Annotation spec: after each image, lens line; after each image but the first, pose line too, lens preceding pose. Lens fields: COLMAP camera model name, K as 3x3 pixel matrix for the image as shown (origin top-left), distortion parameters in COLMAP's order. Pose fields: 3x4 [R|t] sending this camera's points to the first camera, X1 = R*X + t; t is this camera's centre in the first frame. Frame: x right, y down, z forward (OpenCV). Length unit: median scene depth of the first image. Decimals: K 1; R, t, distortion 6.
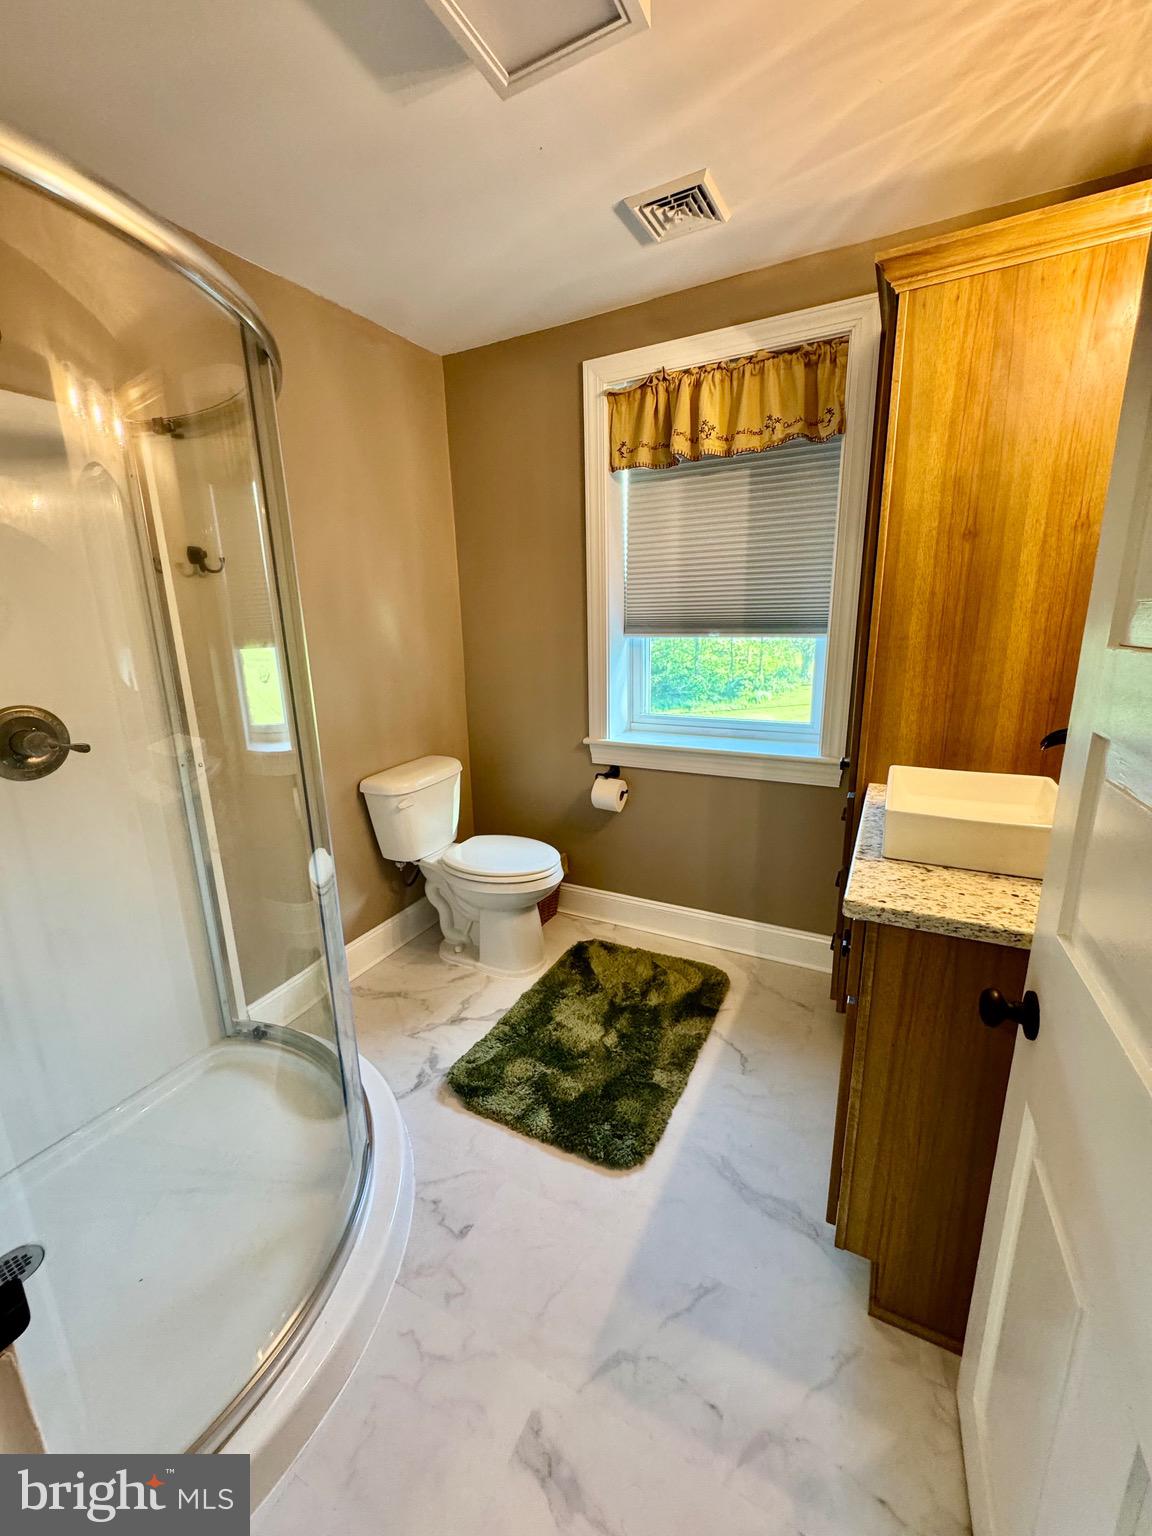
lens RADIAL K [[614.6, 0, 574.9], [0, 614.6, 767.3], [0, 0, 1]] dist [-0.005473, 0.001108]
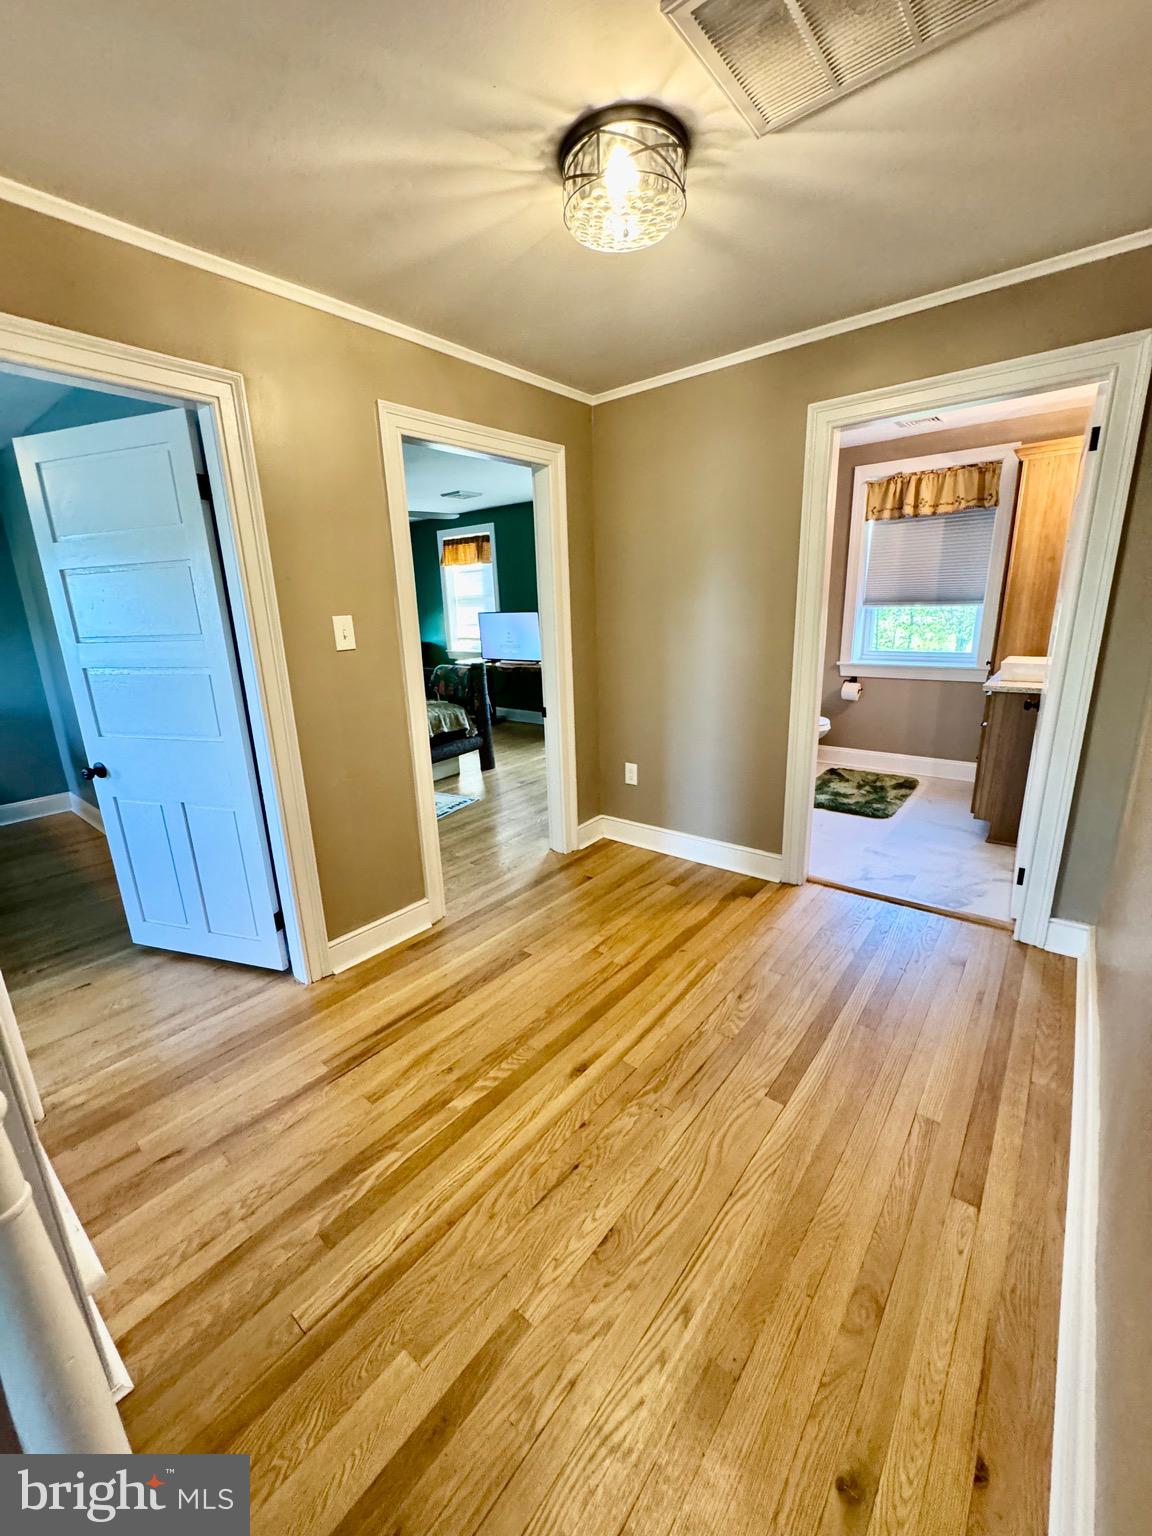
lens RADIAL K [[614.6, 0, 574.4], [0, 614.6, 762.8], [0, 0, 1]] dist [-0.005473, 0.001108]
pose [[0.980369, 0.044999, -0.191969, -0.500964], [-0.042118, 0.998931, 0.019065, 0.326213], [0.192622, -0.010605, 0.981216, -1.250121]]
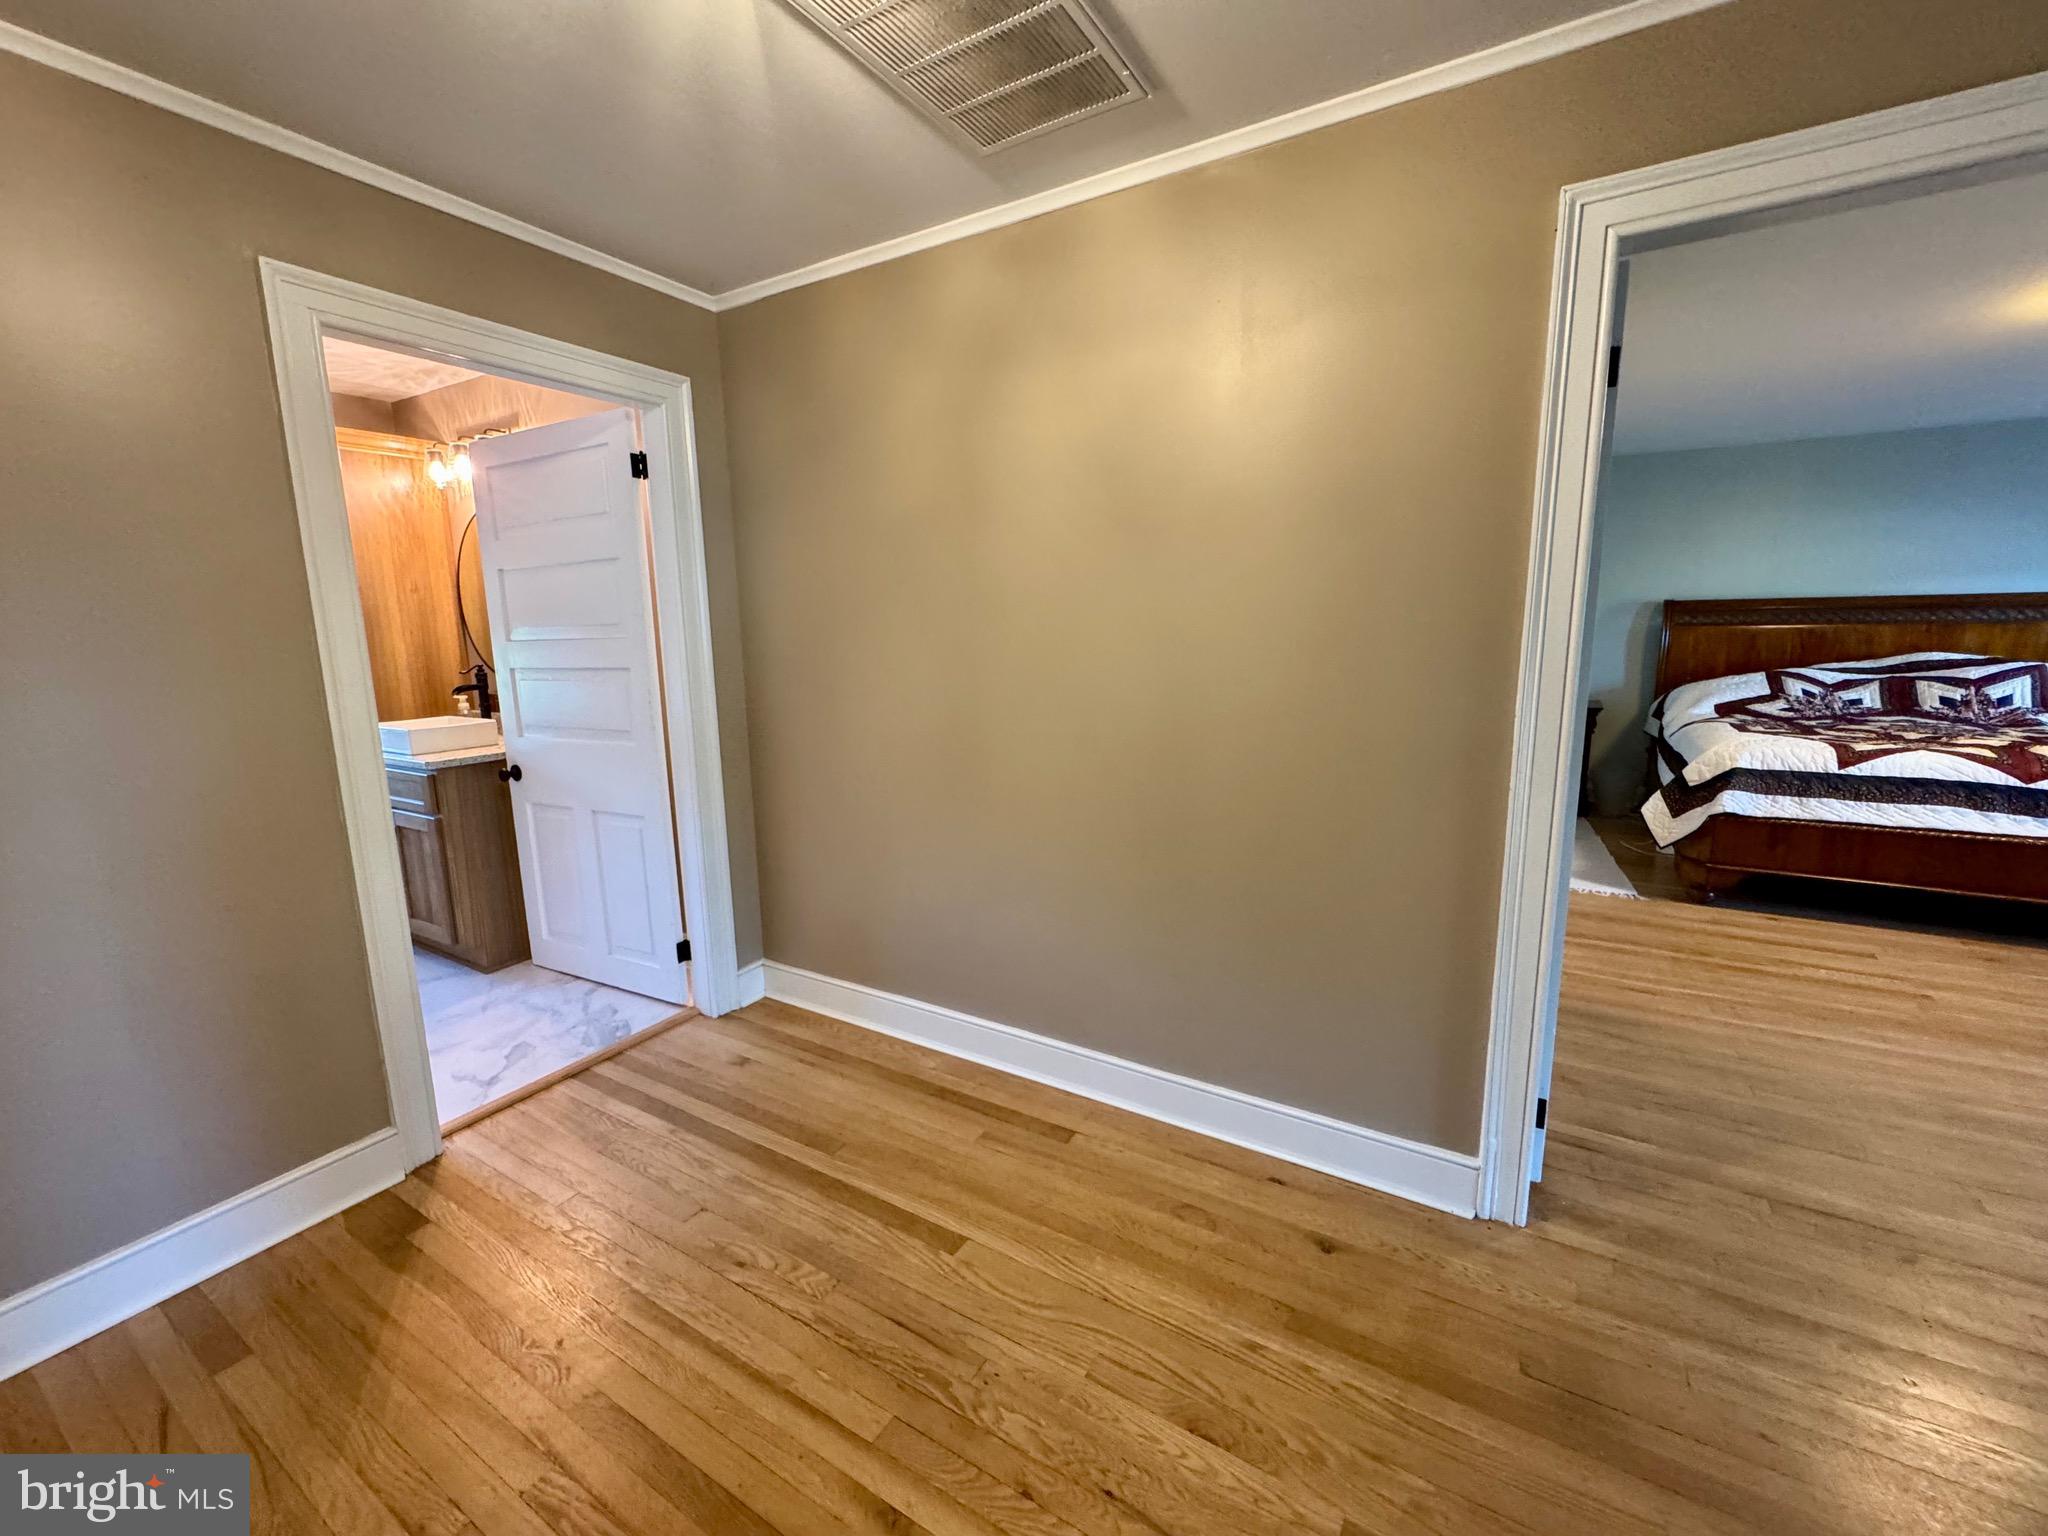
lens RADIAL K [[819.4, 0, 1025.6], [0, 819.4, 763.7], [0, 0, 1]] dist [-0.005473, 0.001108]
pose [[0.056061, -0.139969, 0.988568, -1.157983], [0.252870, 0.959833, 0.121561, 0.207190], [-0.965875, 0.243164, 0.089203, -0.653575]]
